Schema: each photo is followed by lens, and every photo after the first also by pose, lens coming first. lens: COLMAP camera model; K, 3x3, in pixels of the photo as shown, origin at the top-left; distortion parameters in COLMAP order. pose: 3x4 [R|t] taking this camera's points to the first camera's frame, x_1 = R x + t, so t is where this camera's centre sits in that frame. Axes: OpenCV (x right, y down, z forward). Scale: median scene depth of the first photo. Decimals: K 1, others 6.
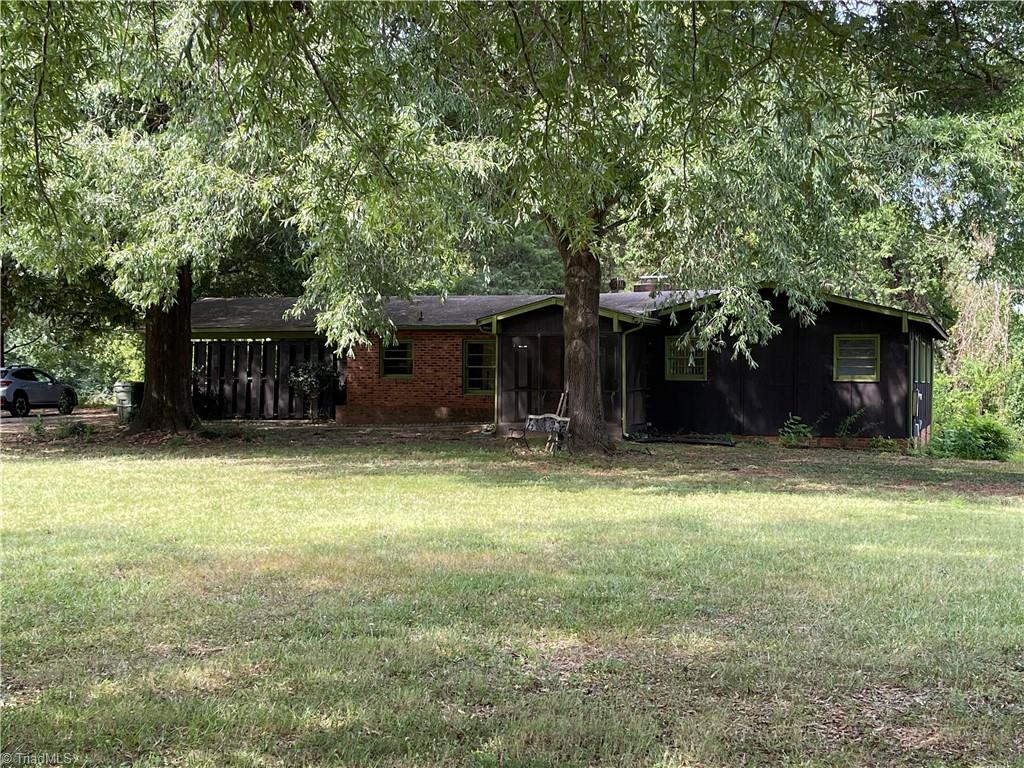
lens RADIAL K [[1340.1, 0, 512.0], [0, 1340.1, 384.0], [0, 0, 1]] dist [0.210917, -0.948253]
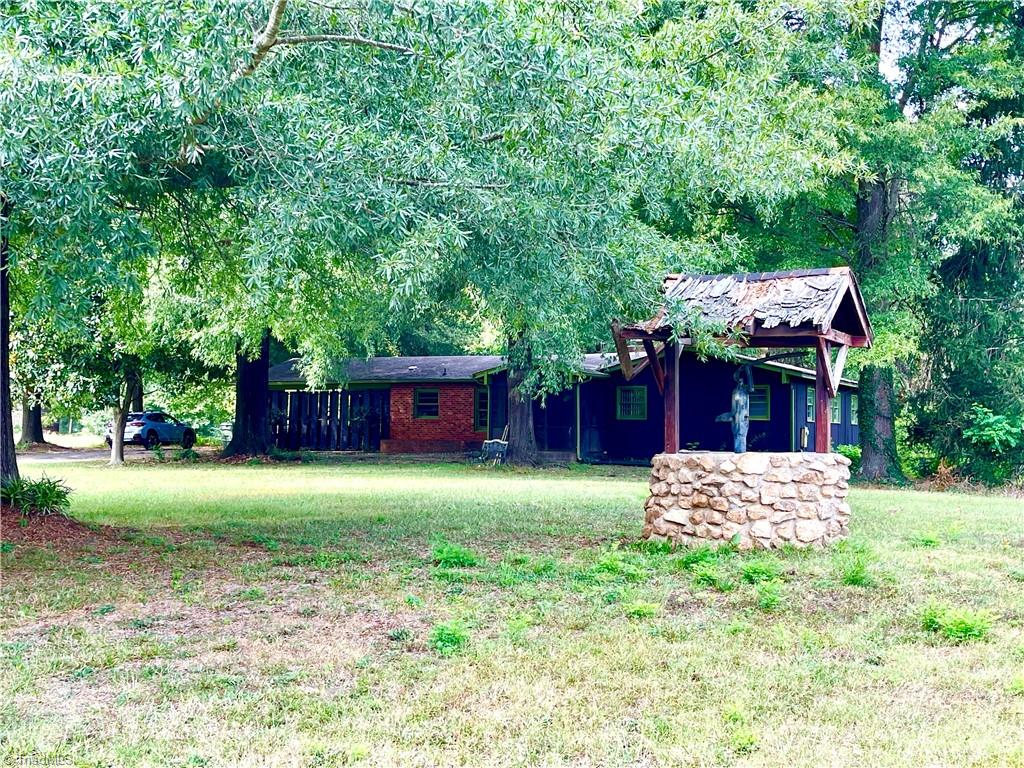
lens RADIAL K [[1340.1, 0, 512.0], [0, 1340.1, 384.0], [0, 0, 1]] dist [0.210917, -0.948253]
pose [[0.994969, -0.000576, -0.100184, 0.151538], [-0.003534, 0.999159, -0.040849, 0.017456], [0.100124, 0.040997, 0.994130, -0.353630]]
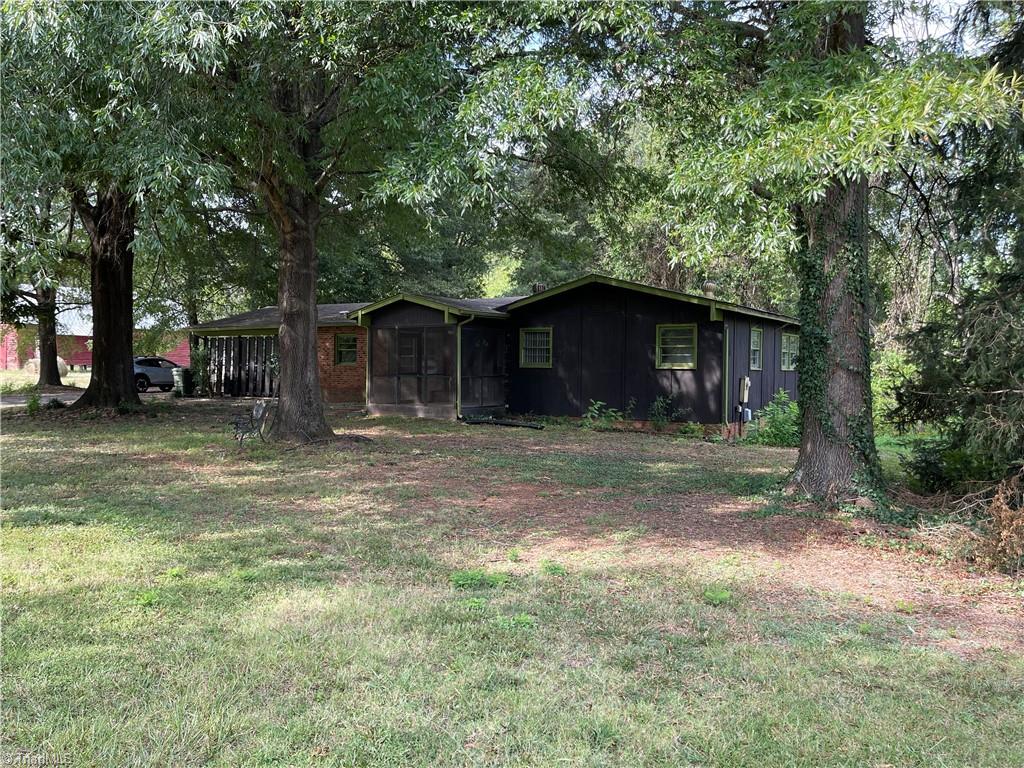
lens RADIAL K [[803.0, 0, 512.0], [0, 803.0, 384.0], [0, 0, 1]] dist [0.006941, 0.001177]
pose [[0.973739, 0.007704, -0.227536, 0.273981], [-0.004229, 0.999867, 0.015753, 0.000382], [0.227627, -0.014377, 0.973642, 0.368319]]
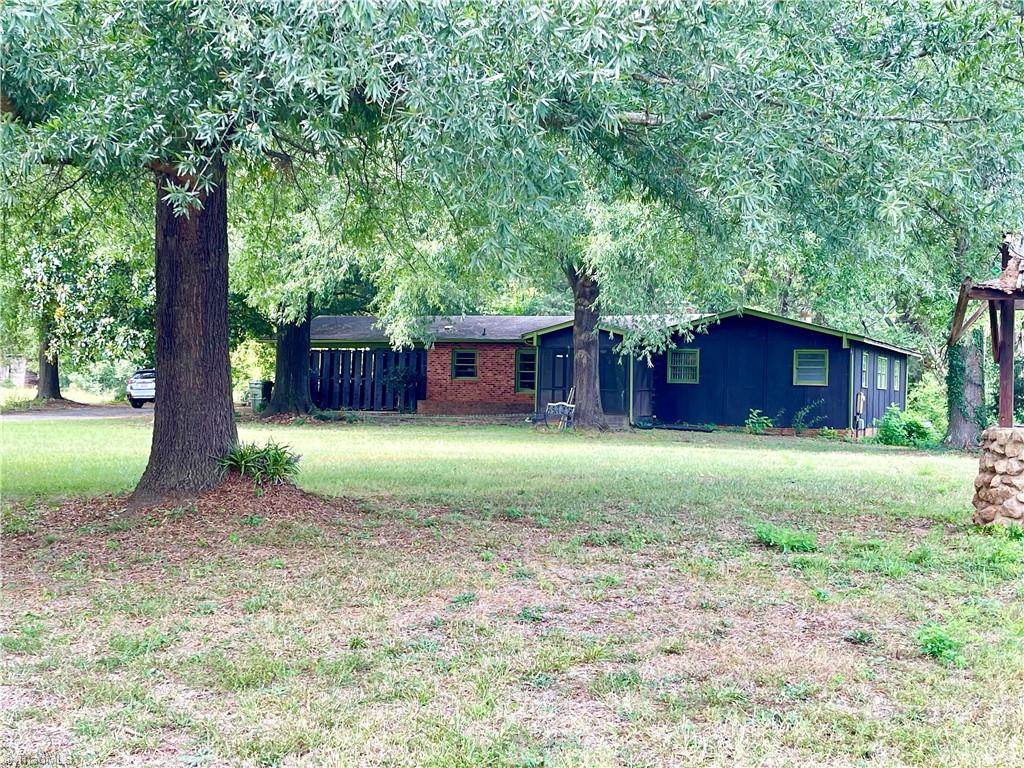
lens RADIAL K [[1340.1, 0, 512.0], [0, 1340.1, 384.0], [0, 0, 1]] dist [0.210917, -0.948253]
pose [[0.997114, 0.014792, -0.074457, 0.064194], [-0.015713, 0.999807, -0.011788, 0.016529], [0.074269, 0.012924, 0.997155, -0.326112]]
